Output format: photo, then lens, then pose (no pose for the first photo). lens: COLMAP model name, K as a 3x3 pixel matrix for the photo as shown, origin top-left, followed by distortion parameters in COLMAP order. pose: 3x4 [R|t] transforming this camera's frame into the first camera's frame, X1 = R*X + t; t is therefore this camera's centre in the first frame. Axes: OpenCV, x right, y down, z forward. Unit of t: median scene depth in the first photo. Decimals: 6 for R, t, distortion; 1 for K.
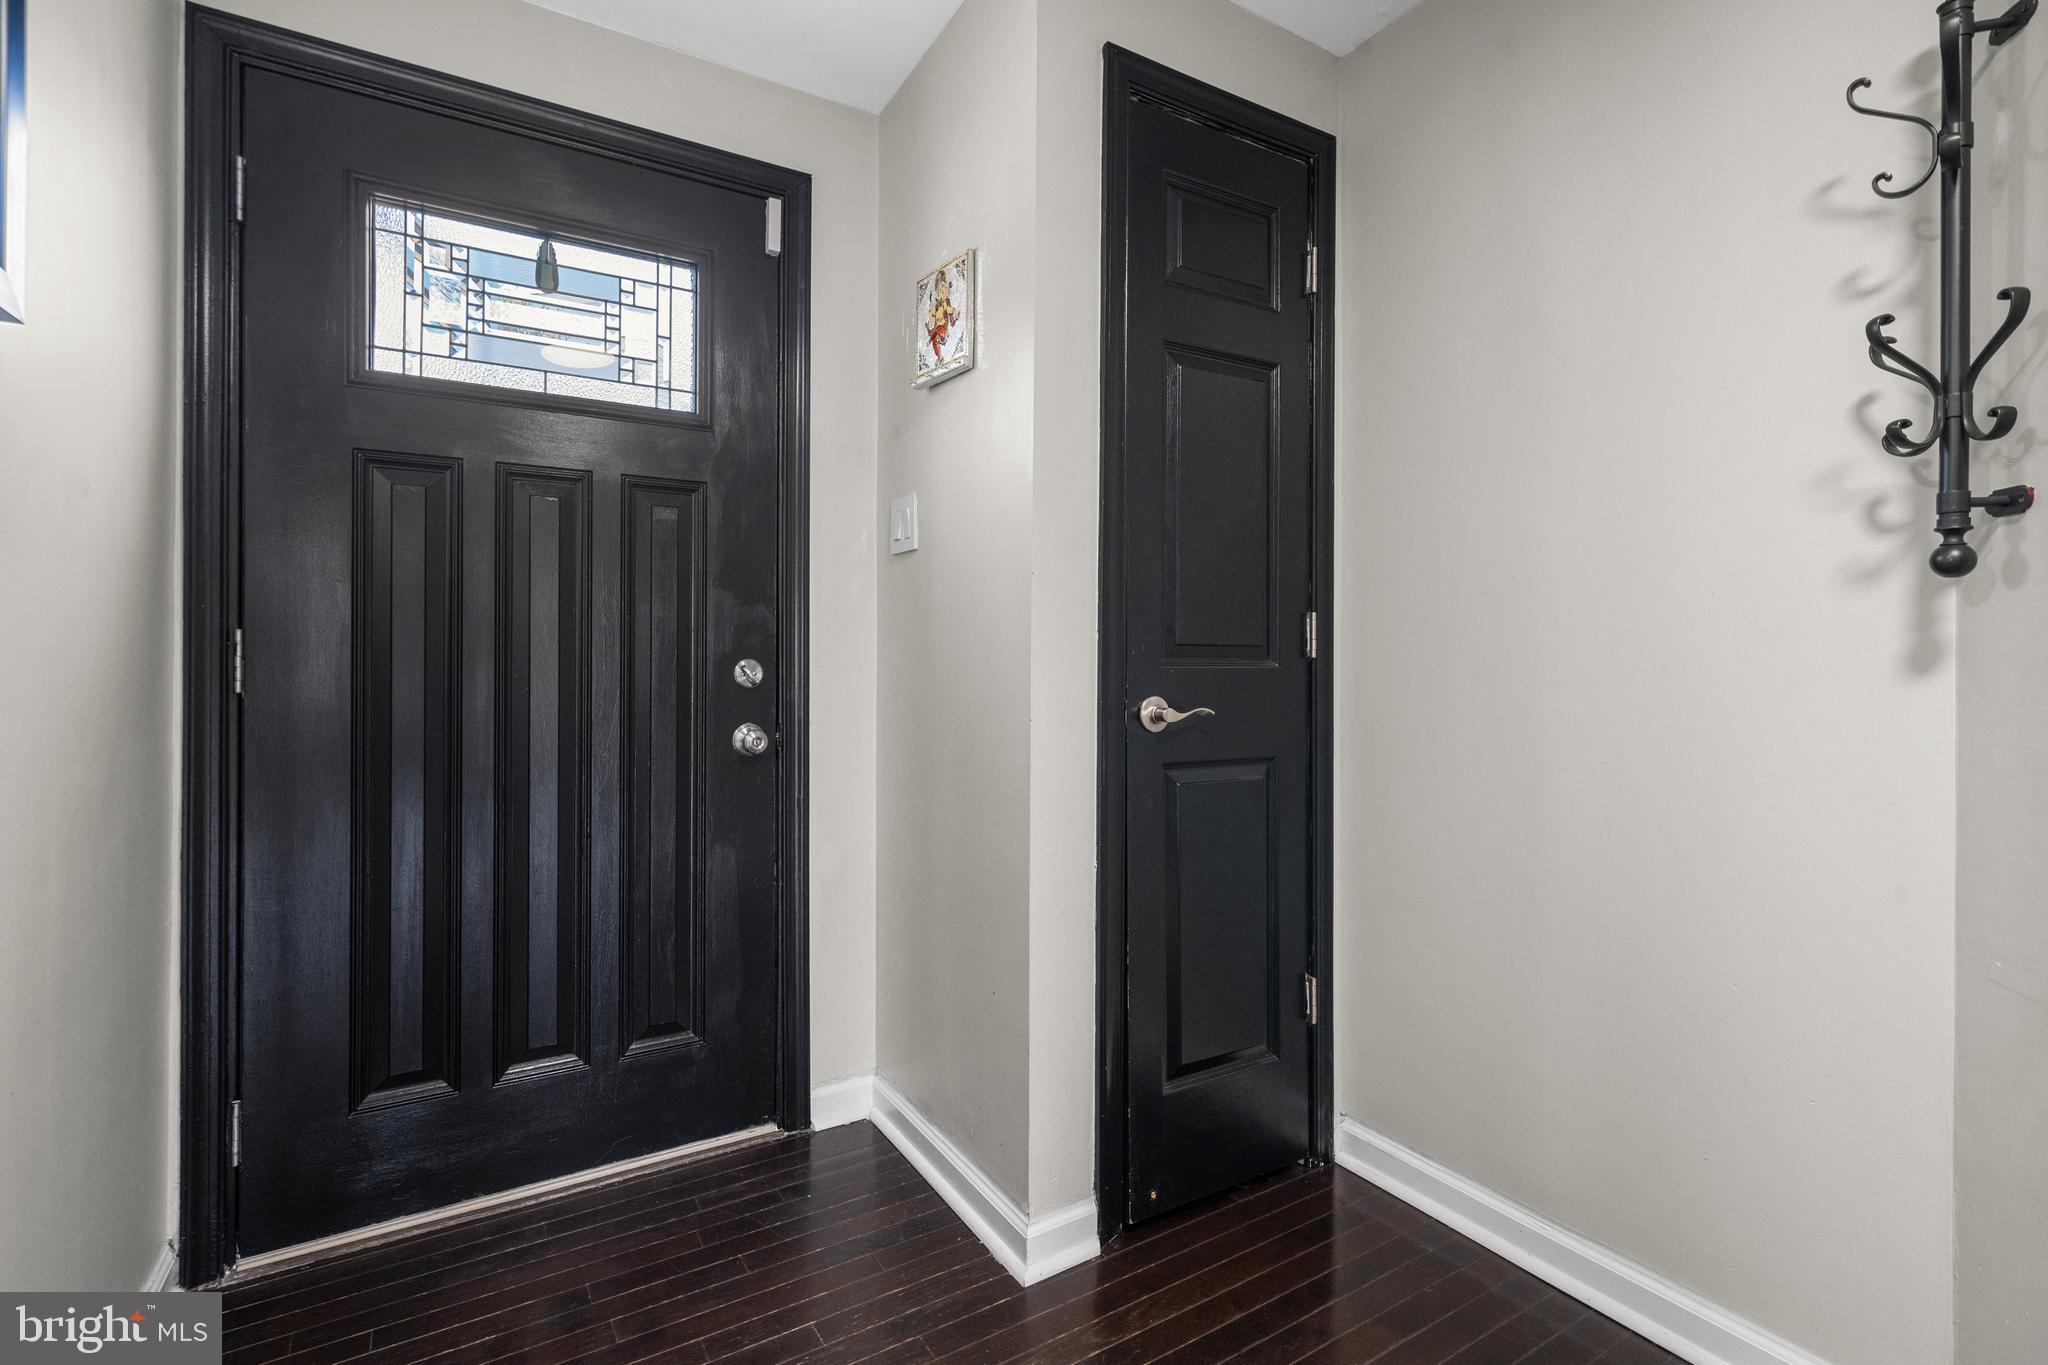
lens RADIAL K [[944.3, 0, 1022.7], [0, 944.3, 658.7], [0, 0, 1]] dist [0.000272, 0.000044]
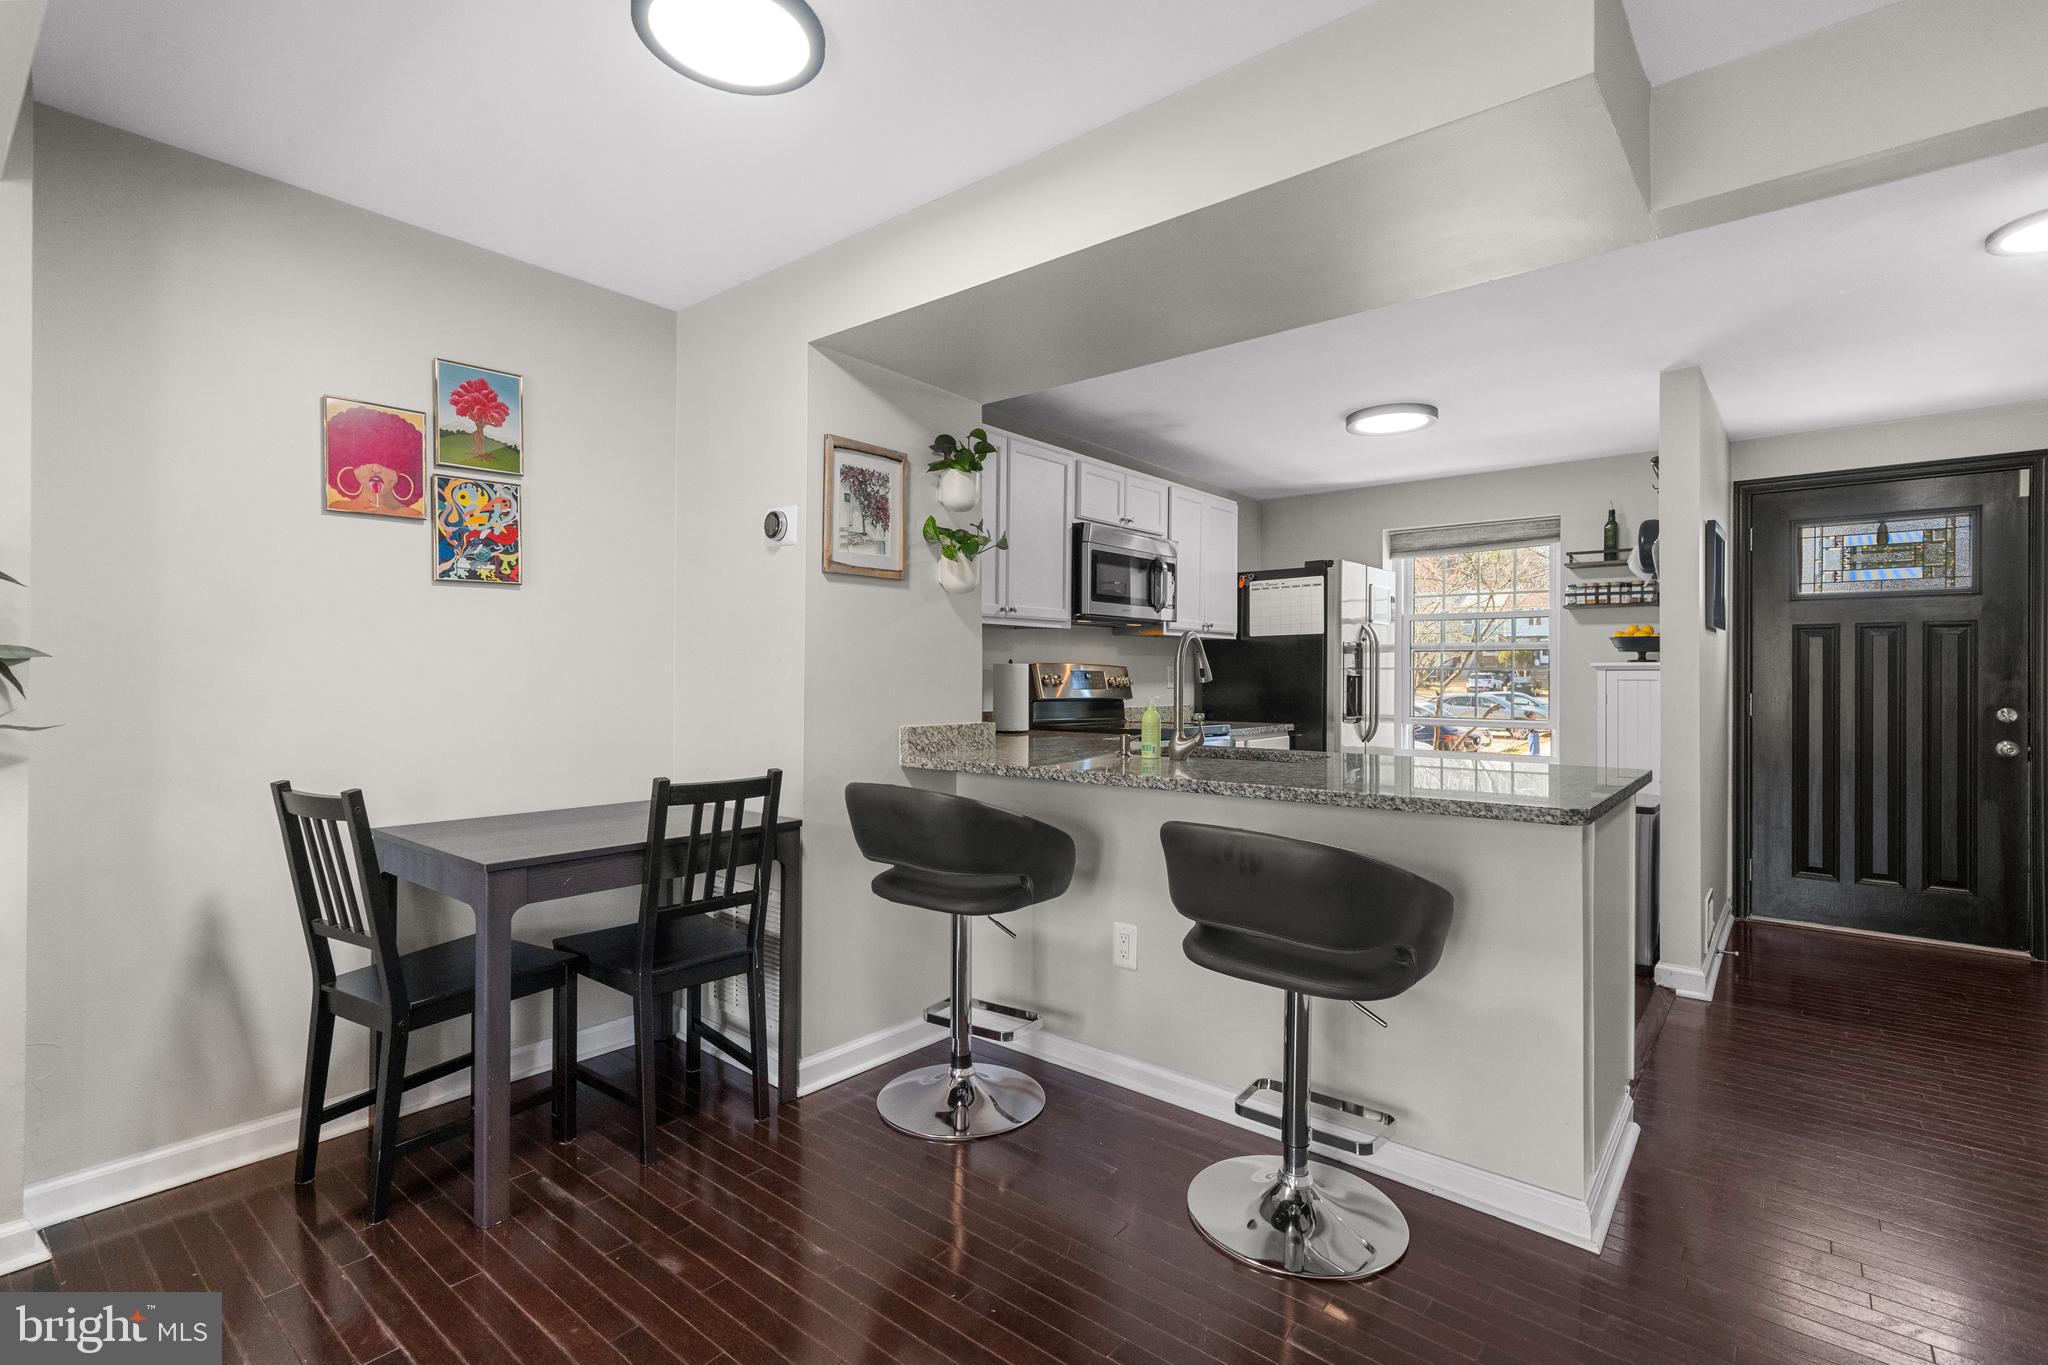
lens RADIAL K [[942.4, 0, 1023.7], [0, 942.4, 671.8], [0, 0, 1]] dist [-0.000182, 0.000434]
pose [[0.320693, -0.005166, -0.947169, 1.122281], [-0.000339, 0.999984, -0.005569, -0.078354], [0.947183, 0.002107, 0.320686, -1.927979]]
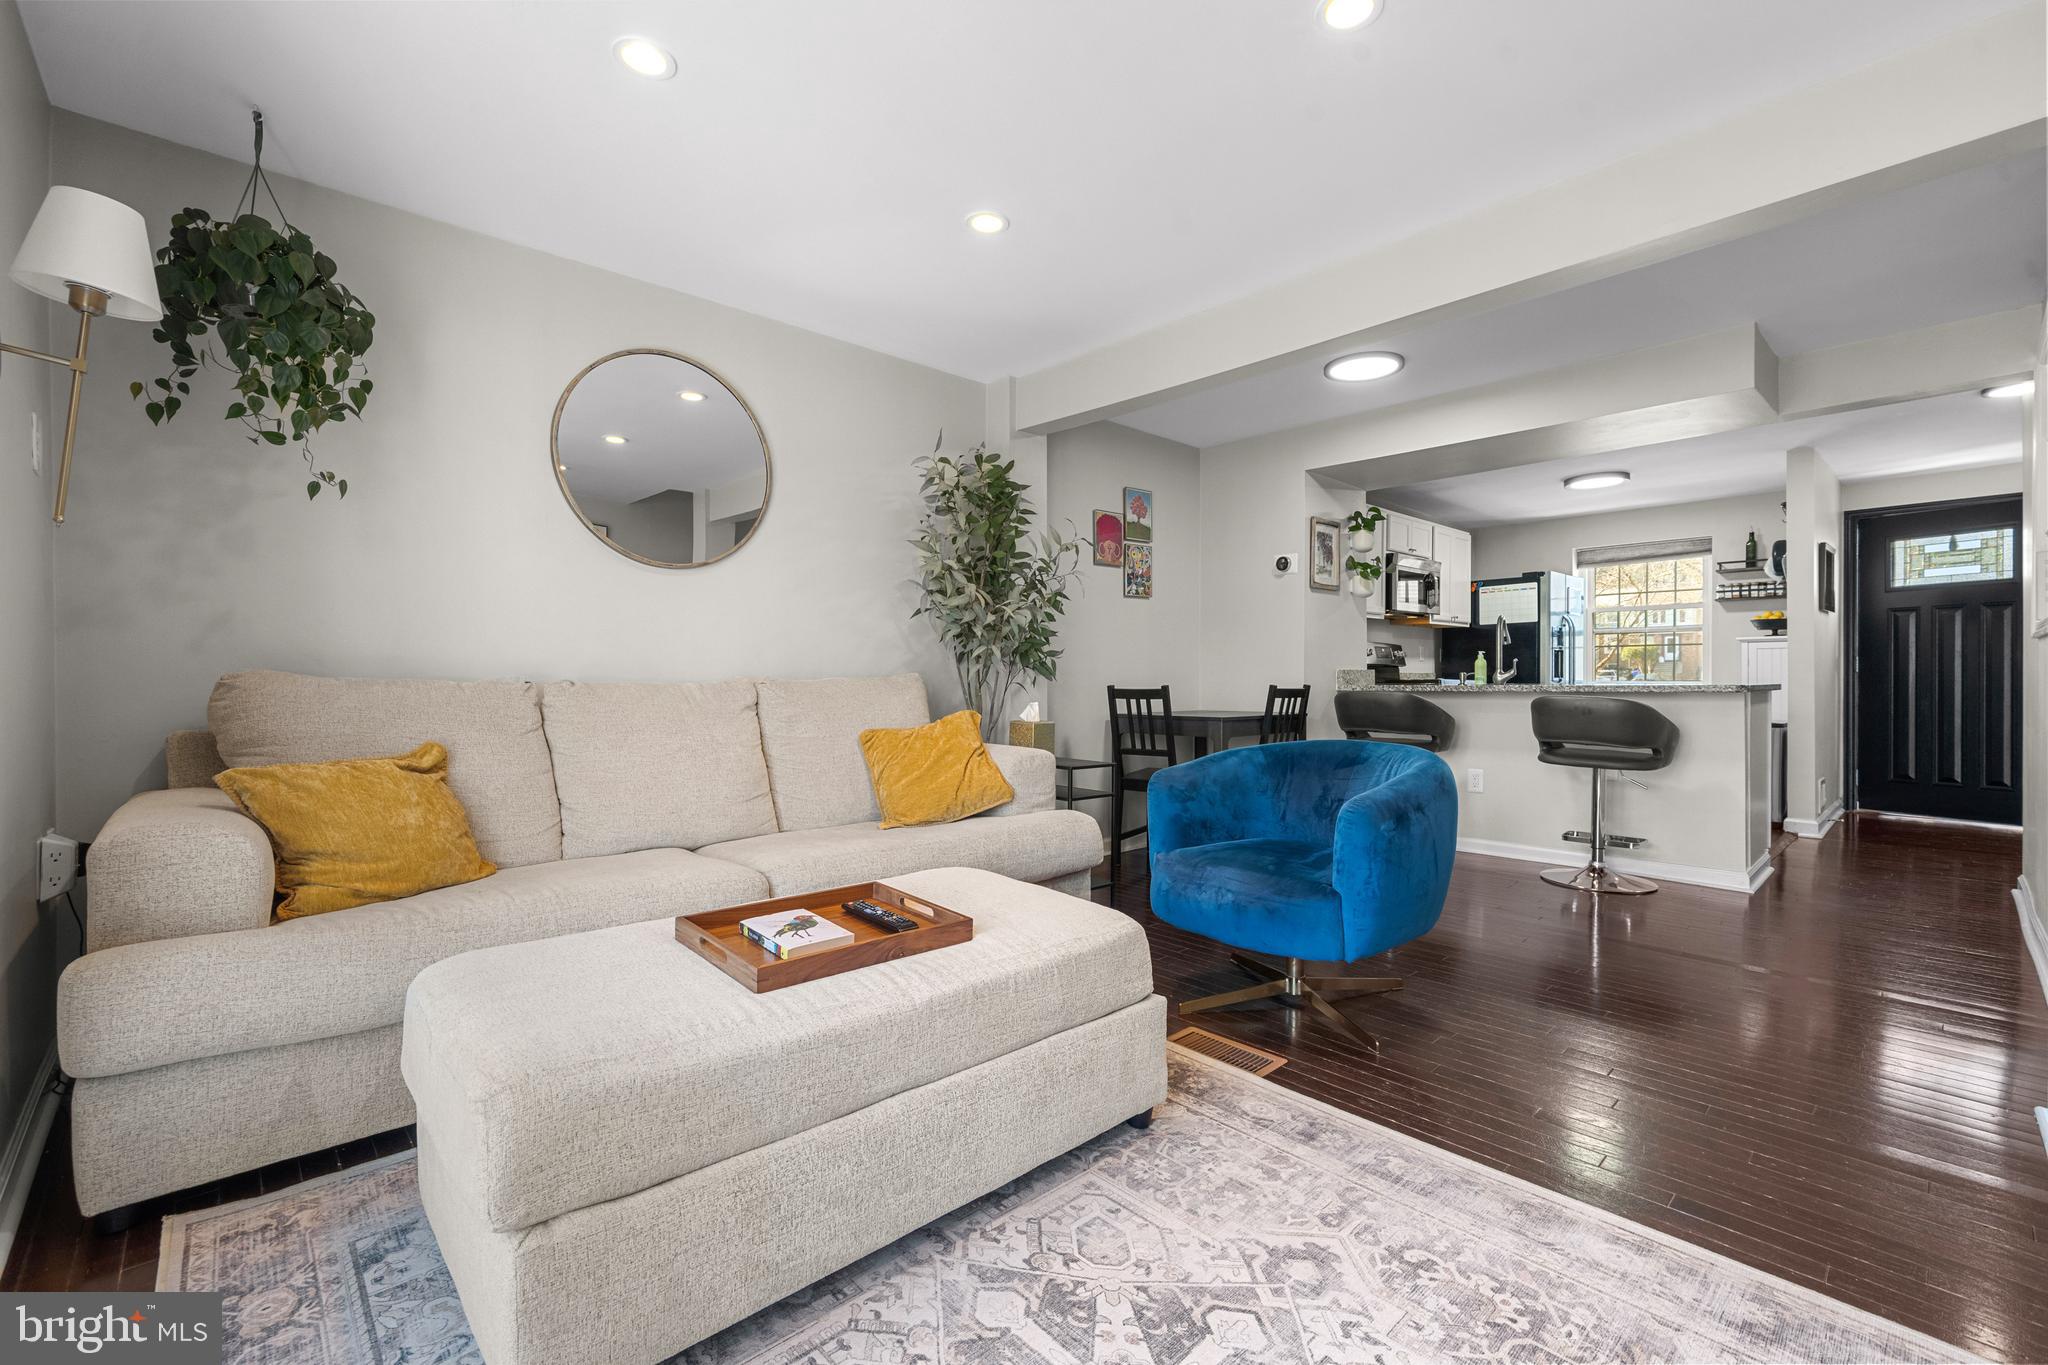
lens RADIAL K [[875.1, 0, 1024.0], [0, 875.1, 682.5], [0, 0, 1]] dist [-0.000522, -0.000050]
pose [[0.195858, -0.000764, -0.980632, 2.153042], [0.007348, 0.999973, 0.000688, 0.049784], [0.980605, -0.007341, 0.195858, -3.242448]]
